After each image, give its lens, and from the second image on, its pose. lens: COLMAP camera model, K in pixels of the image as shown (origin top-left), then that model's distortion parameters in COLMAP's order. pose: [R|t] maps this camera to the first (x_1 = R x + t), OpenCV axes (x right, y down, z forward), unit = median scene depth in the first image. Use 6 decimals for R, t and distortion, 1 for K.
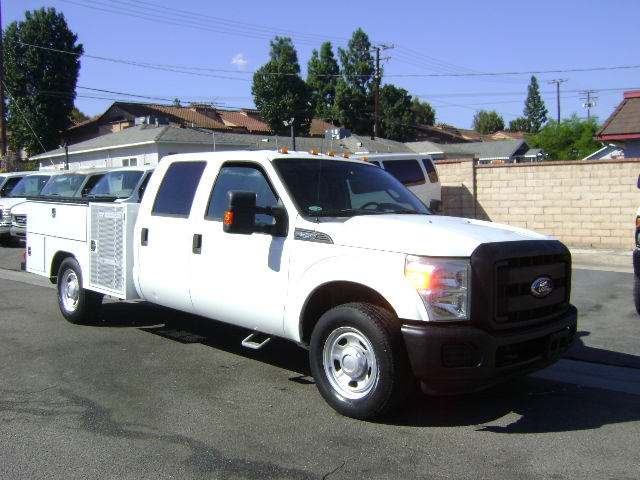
lens RADIAL K [[647.5, 0, 317.4], [0, 647.5, 238.4], [0, 0, 1]] dist [-0.101019, 0.000000]
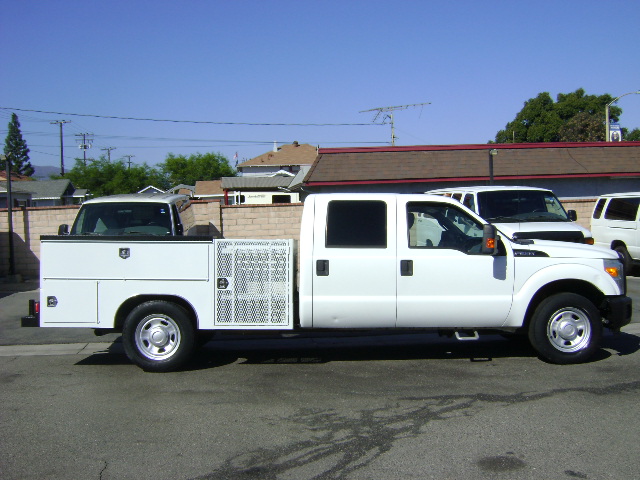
lens RADIAL K [[647.5, 0, 316.6], [0, 647.5, 242.9], [0, 0, 1]] dist [-0.101019, 0.000000]
pose [[0.714644, -0.026875, 0.698972, -0.423611], [0.065511, 0.997441, -0.028629, -0.005535], [-0.696414, 0.066250, 0.714576, 0.083426]]
